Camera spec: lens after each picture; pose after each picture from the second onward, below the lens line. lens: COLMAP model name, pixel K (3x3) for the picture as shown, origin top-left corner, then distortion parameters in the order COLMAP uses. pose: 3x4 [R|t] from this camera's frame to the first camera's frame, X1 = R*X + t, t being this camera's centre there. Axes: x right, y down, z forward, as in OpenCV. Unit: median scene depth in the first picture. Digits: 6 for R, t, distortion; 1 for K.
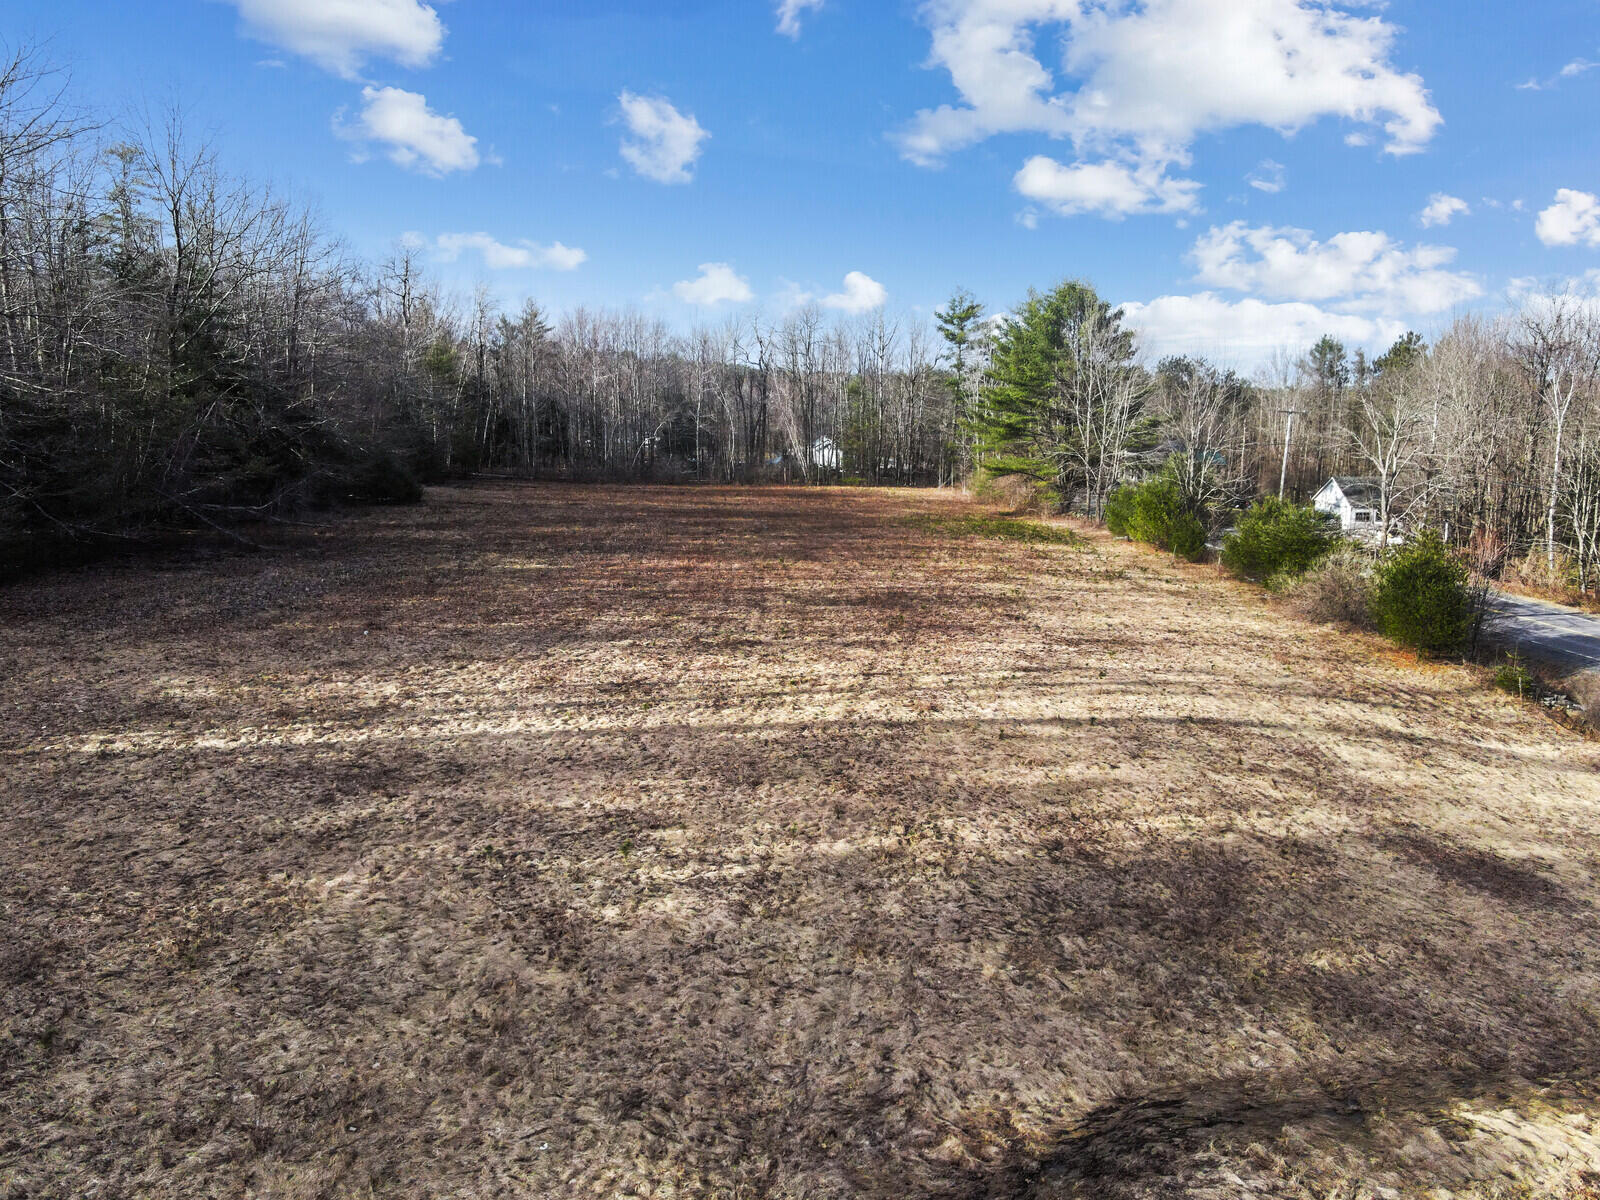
lens RADIAL K [[1151.4, 0, 798.9], [0, 1151.4, 613.4], [0, 0, 1]] dist [0.037797, -0.012265]
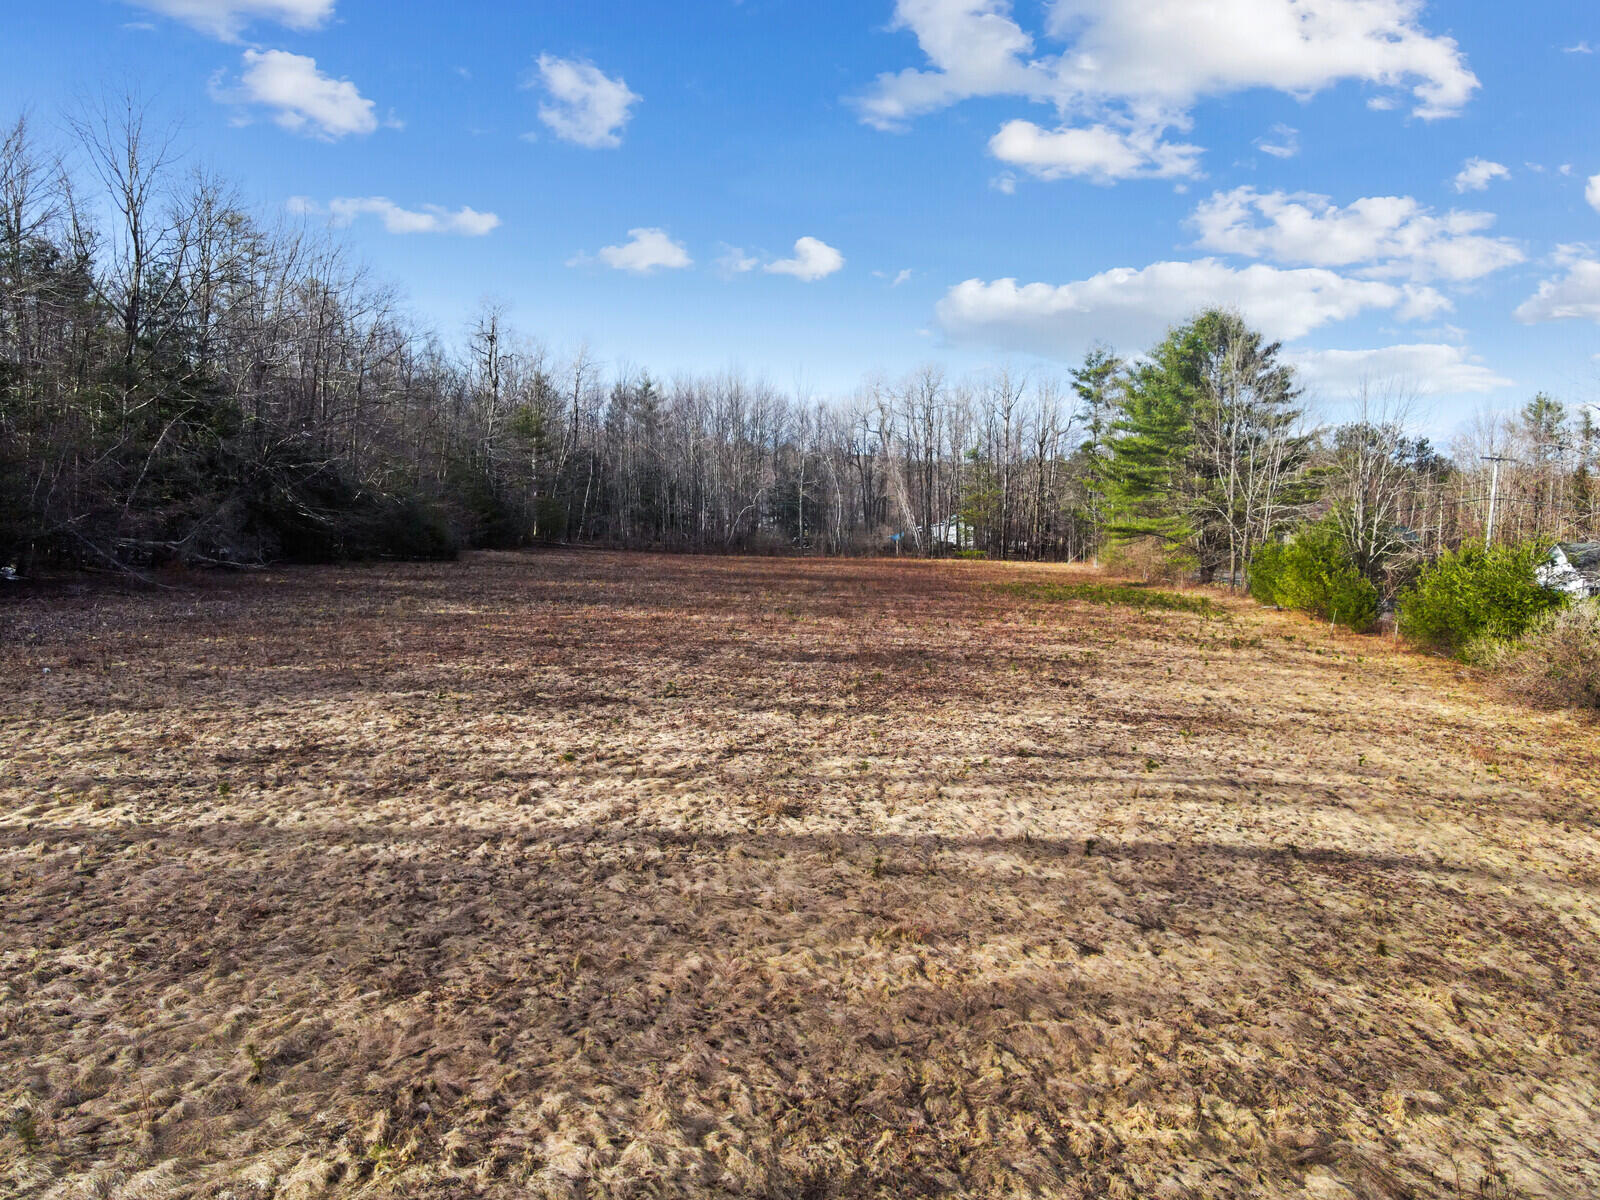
lens RADIAL K [[1151.4, 0, 830.3], [0, 1151.4, 609.1], [0, 0, 1]] dist [0.037797, -0.012265]
pose [[0.992038, 0.014509, -0.125097, 0.126211], [-0.025899, 0.995613, -0.089912, 0.022685], [0.123243, 0.092436, 0.988062, 0.287656]]
